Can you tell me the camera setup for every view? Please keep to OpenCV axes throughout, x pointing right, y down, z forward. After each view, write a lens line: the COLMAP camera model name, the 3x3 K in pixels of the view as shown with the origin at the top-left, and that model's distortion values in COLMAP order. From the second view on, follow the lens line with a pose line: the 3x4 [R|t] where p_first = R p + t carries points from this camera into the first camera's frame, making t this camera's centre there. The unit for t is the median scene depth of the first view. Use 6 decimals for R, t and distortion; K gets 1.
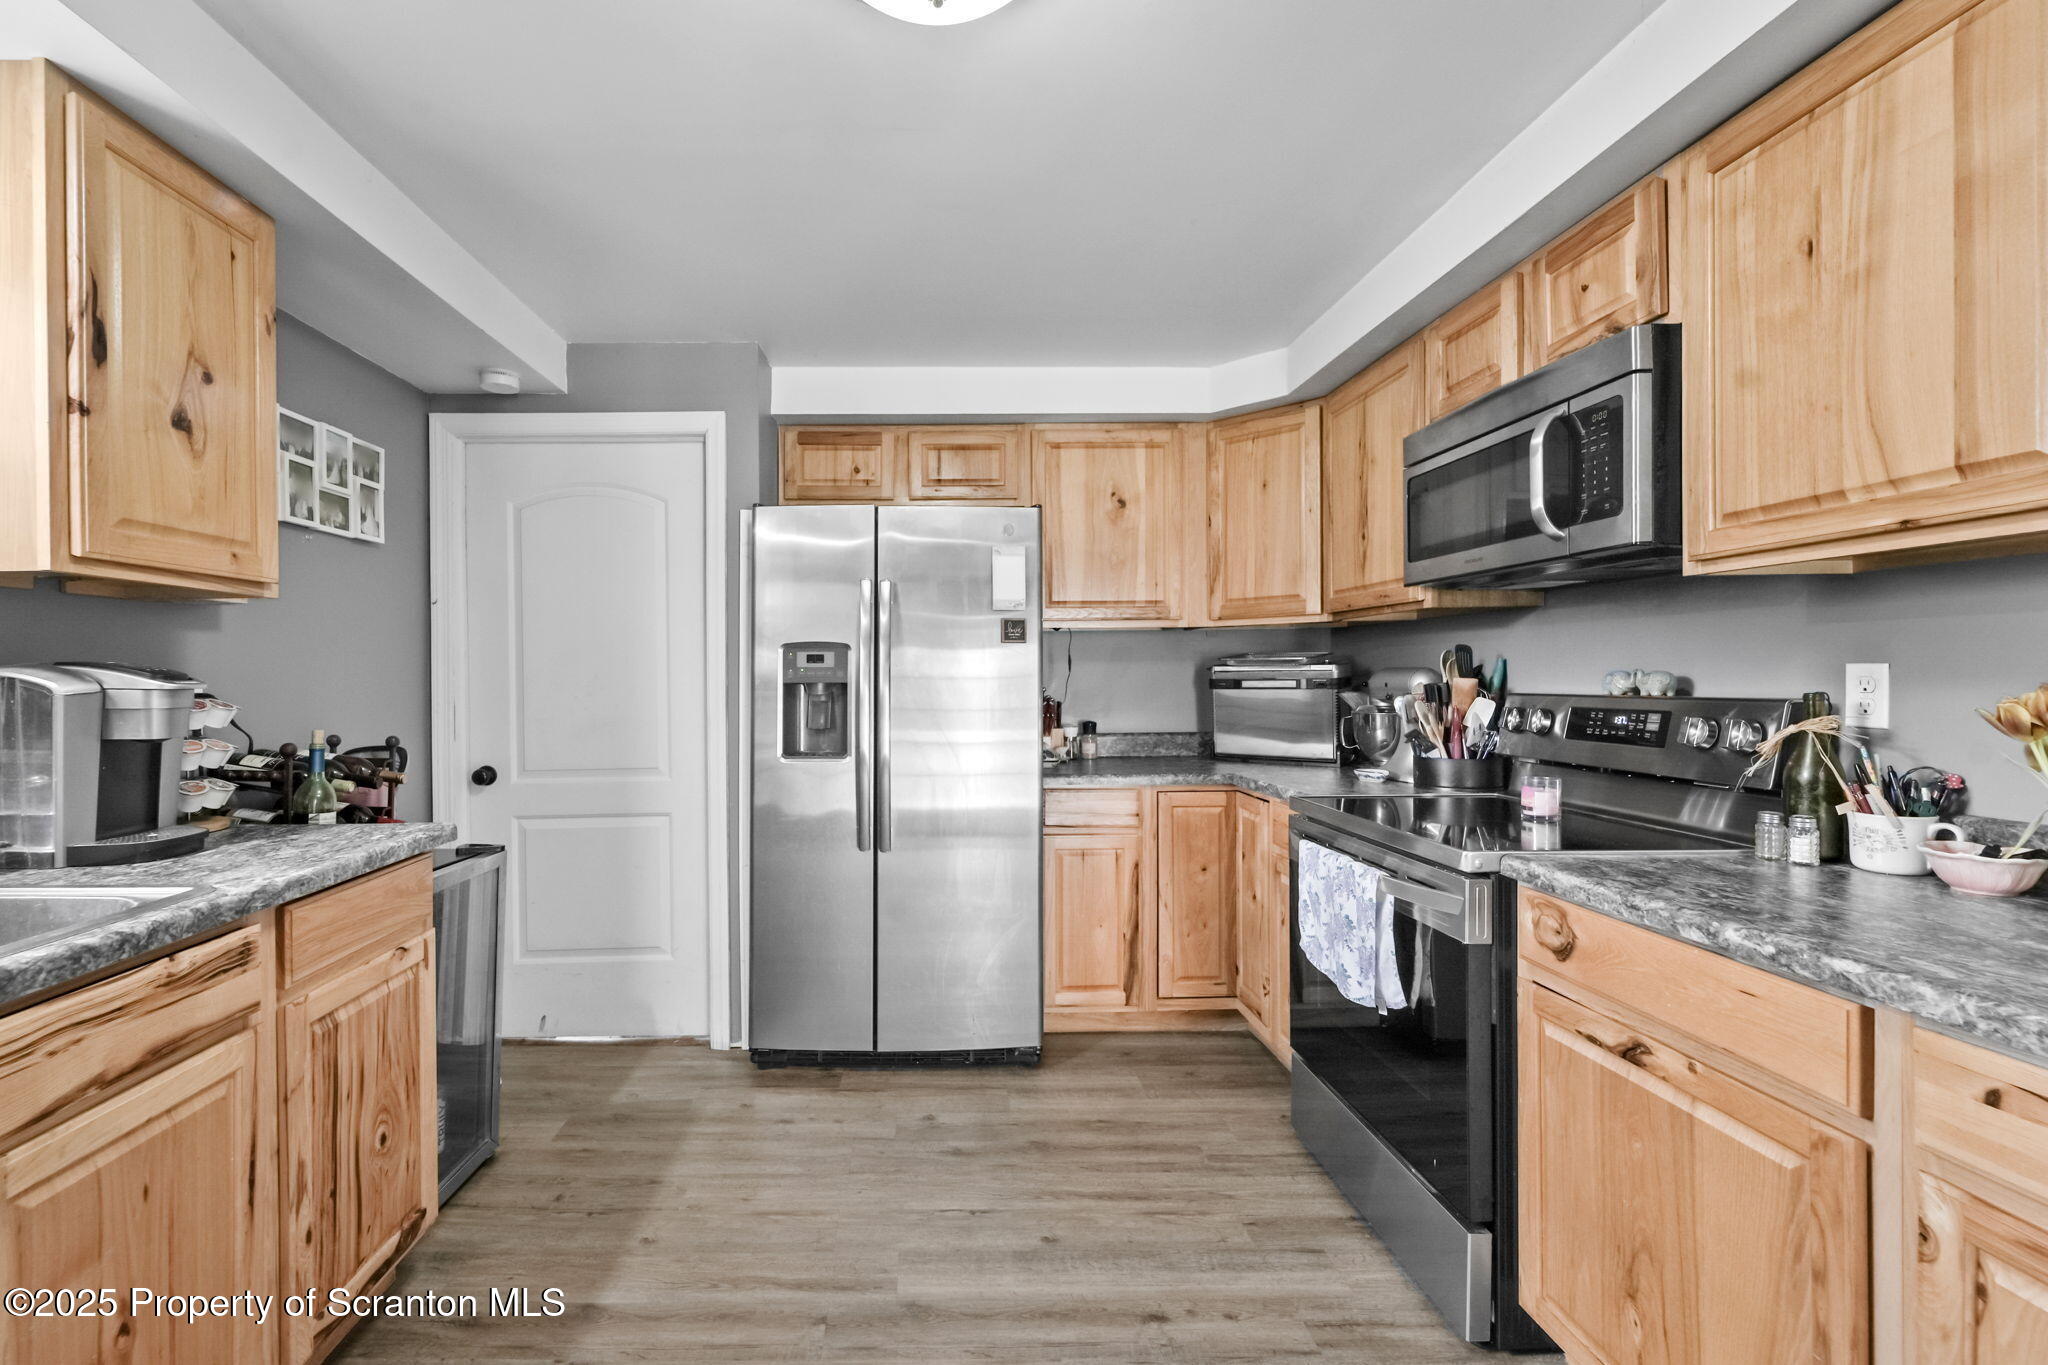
lens RADIAL K [[848.2, 0, 1024.8], [0, 848.2, 668.8], [0, 0, 1]] dist [0.004019, 0.000297]
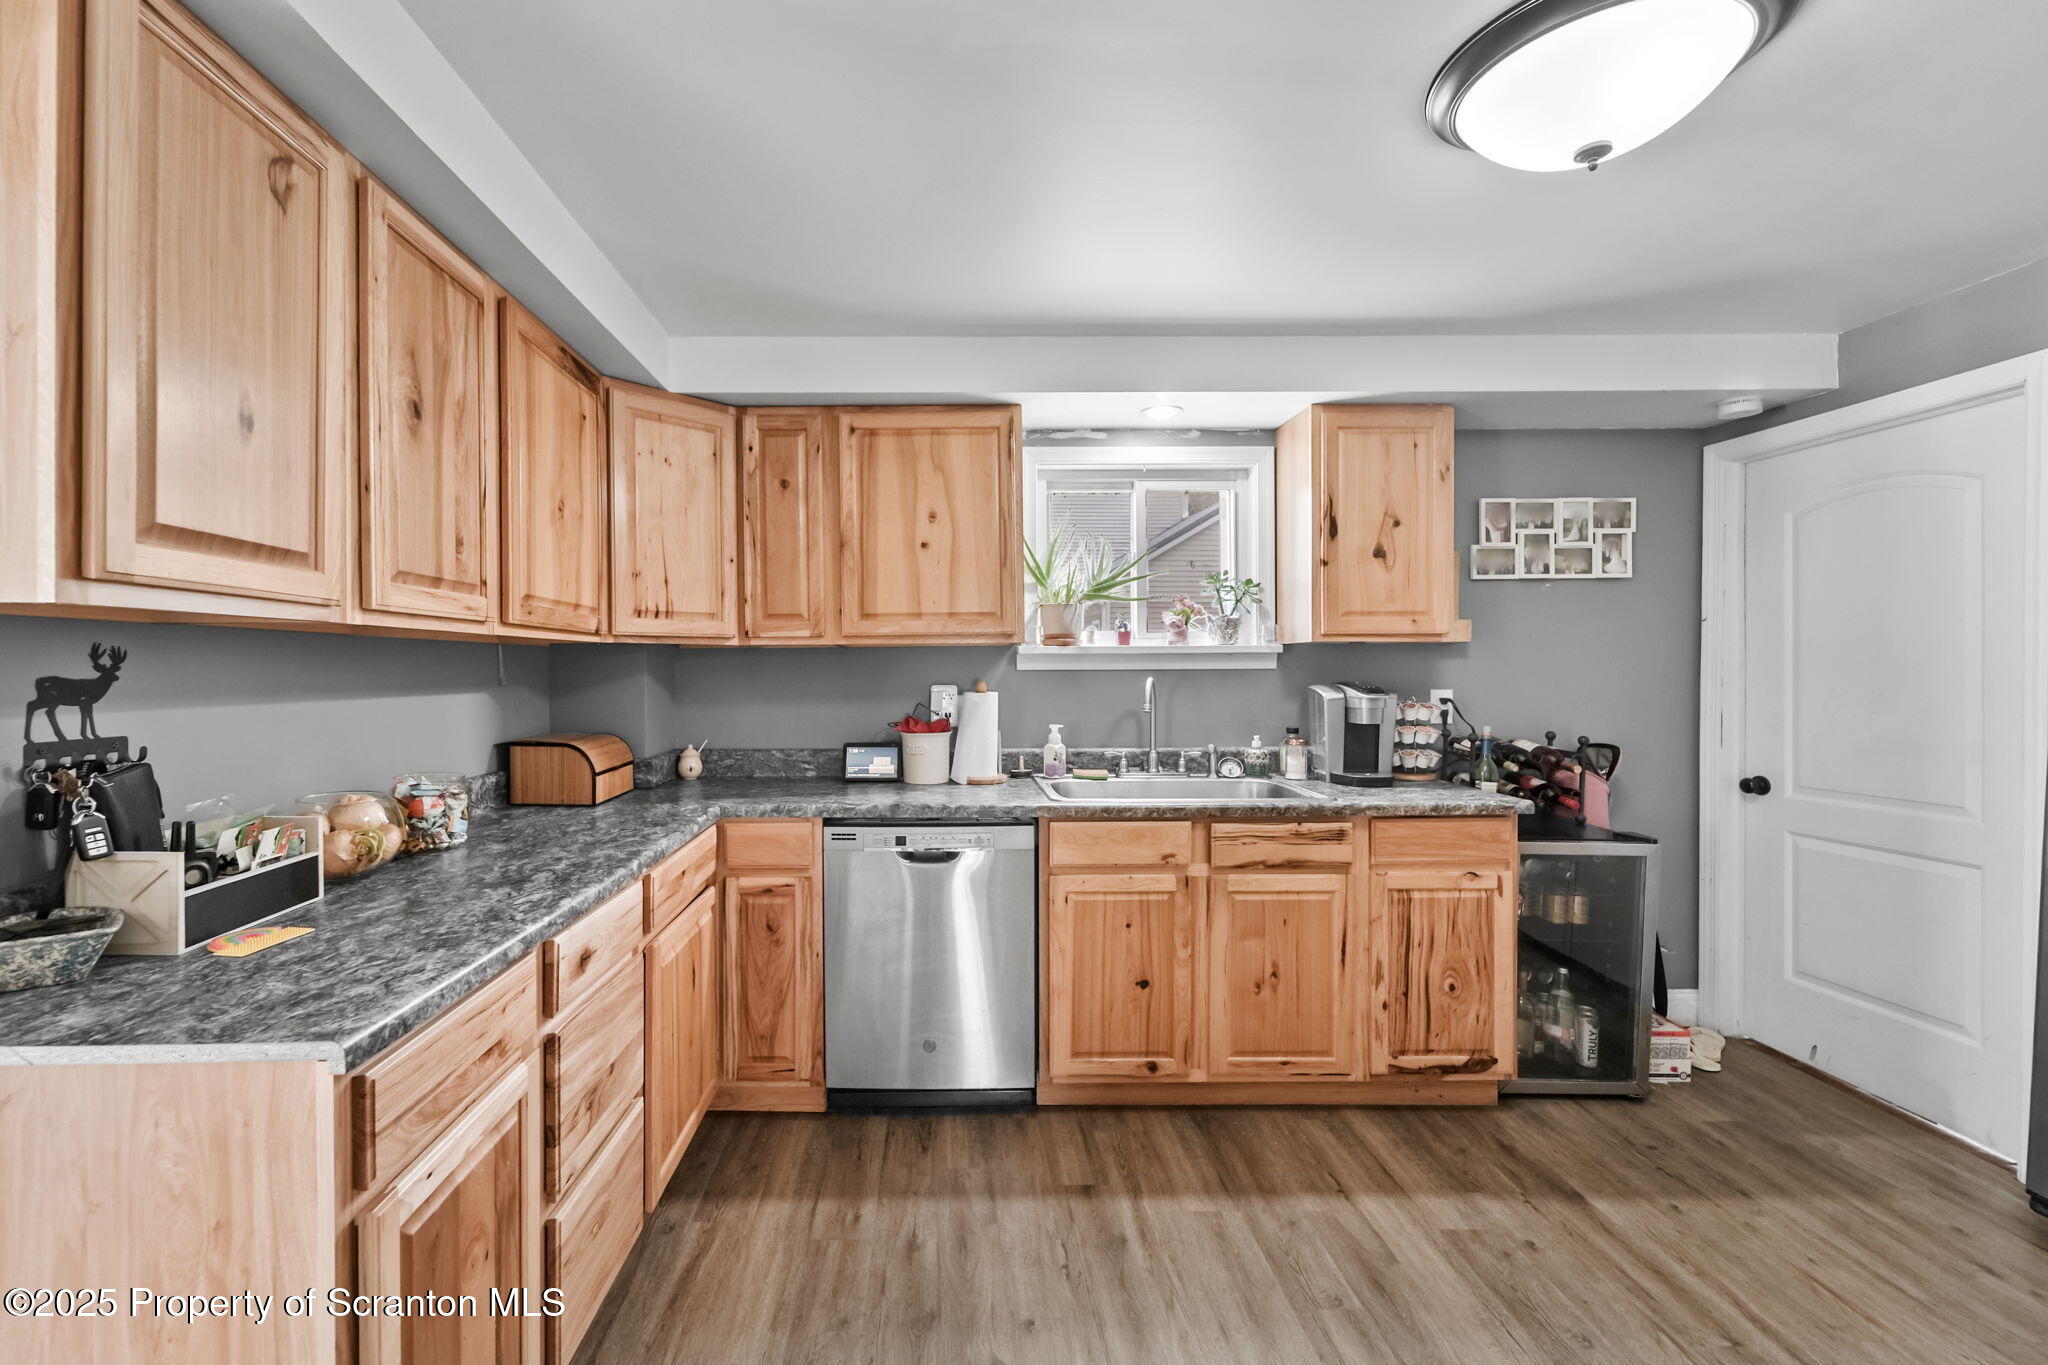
lens RADIAL K [[848.2, 0, 1031.4], [0, 848.2, 672.9], [0, 0, 1]] dist [0.004019, 0.000297]
pose [[0.106422, 0.012677, -0.994240, 0.724600], [-0.003369, 0.999918, 0.012389, -0.048853], [0.994315, 0.002032, 0.106456, 0.054108]]
